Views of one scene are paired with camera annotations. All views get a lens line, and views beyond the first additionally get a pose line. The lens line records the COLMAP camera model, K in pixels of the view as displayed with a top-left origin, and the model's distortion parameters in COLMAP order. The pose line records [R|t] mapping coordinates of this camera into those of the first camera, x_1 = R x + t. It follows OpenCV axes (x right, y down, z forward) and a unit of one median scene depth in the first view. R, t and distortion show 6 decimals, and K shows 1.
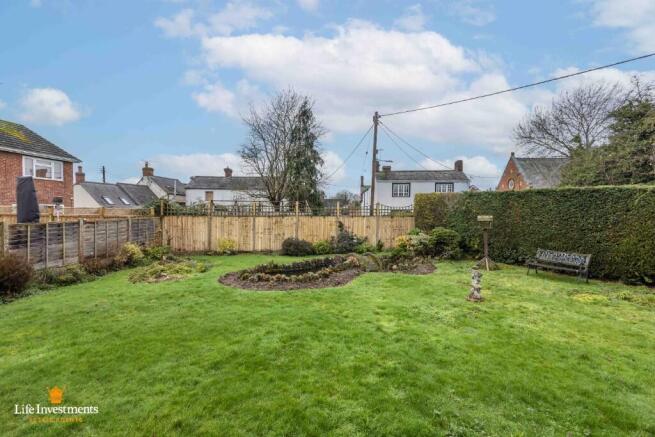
lens RADIAL K [[299.7, 0, 327.5], [0, 299.7, 218.5], [0, 0, 1]] dist [0.008861, -0.000785]
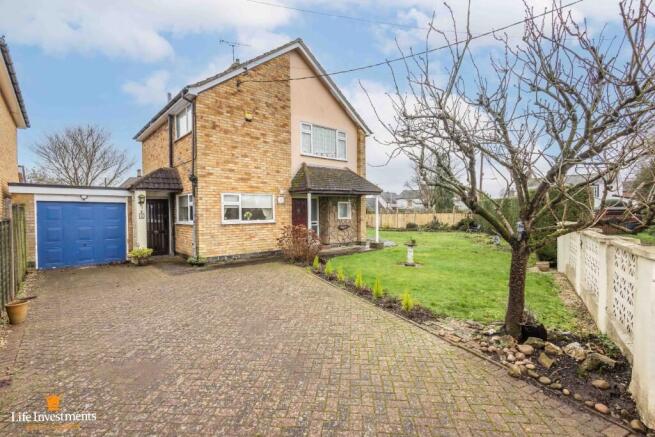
lens RADIAL K [[299.7, 0, 327.5], [0, 299.7, 218.5], [0, 0, 1]] dist [0.008861, -0.000785]
pose [[0.722343, -0.000084, -0.691535, 0.681442], [-0.007016, 0.999948, -0.007450, 0.036343], [0.691500, 0.010233, 0.722304, -0.754756]]
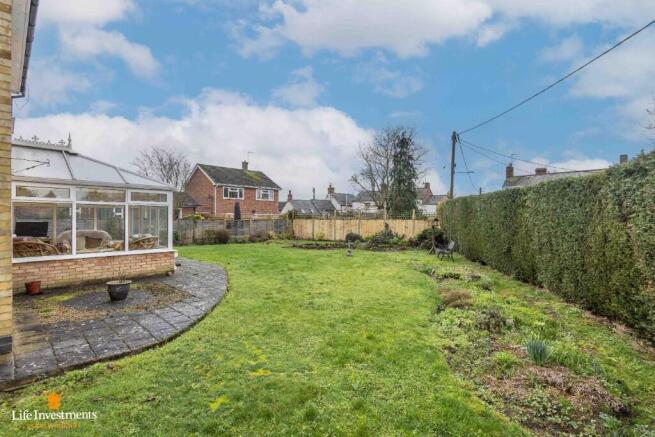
lens RADIAL K [[299.7, 0, 327.5], [0, 299.7, 218.5], [0, 0, 1]] dist [0.008861, -0.000785]
pose [[0.783989, -0.000725, -0.620774, 0.501840], [-0.017453, 0.999578, -0.023209, 0.018601], [0.620529, 0.029030, 0.783646, -0.212572]]
